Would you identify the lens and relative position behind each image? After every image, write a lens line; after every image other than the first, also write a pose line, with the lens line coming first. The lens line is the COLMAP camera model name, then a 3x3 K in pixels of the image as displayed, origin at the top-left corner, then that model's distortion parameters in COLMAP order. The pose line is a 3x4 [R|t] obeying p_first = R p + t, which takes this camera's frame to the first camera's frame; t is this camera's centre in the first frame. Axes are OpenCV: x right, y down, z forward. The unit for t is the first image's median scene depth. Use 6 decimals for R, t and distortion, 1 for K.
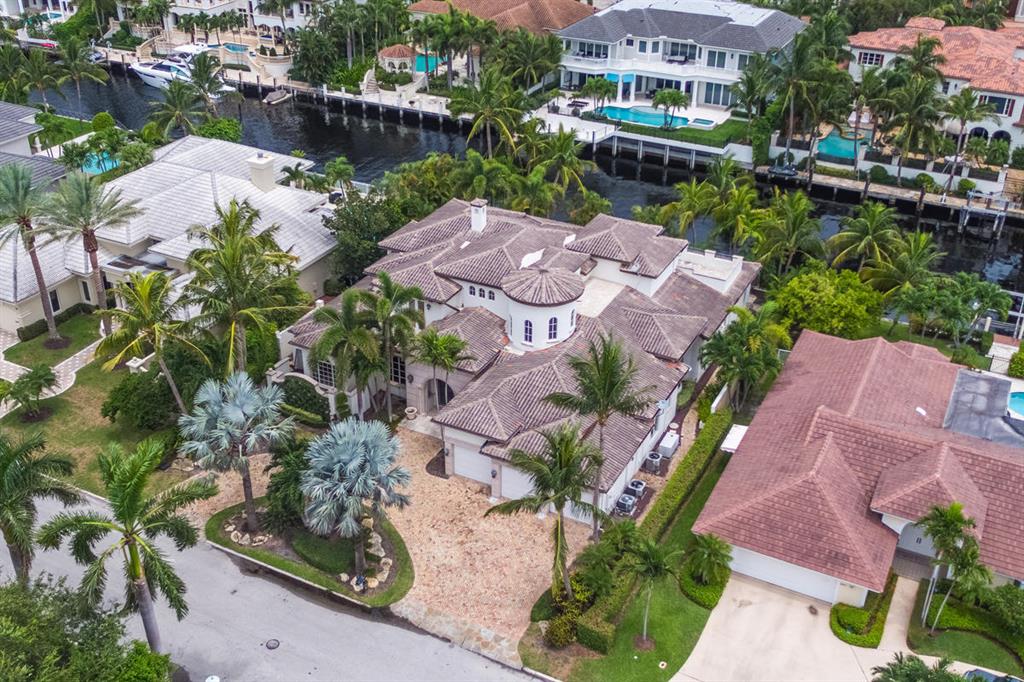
lens RADIAL K [[1052.0, 0, 510.8], [0, 1052.0, 342.6], [0, 0, 1]] dist [0.013570, 0.000000]
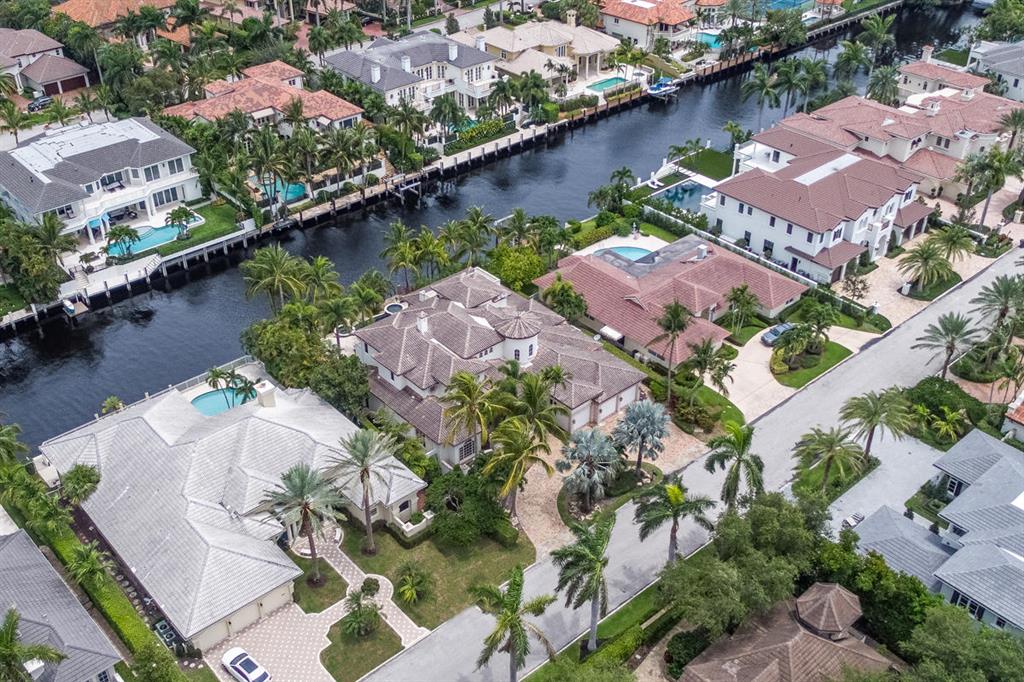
lens RADIAL K [[1052.0, 0, 510.8], [0, 1052.0, 339.9], [0, 0, 1]] dist [0.013570, 0.000000]
pose [[0.360318, -0.527189, 0.769573, -0.769960], [0.471522, 0.814765, 0.337379, -0.361258], [-0.804884, 0.241307, 0.542156, 0.054313]]
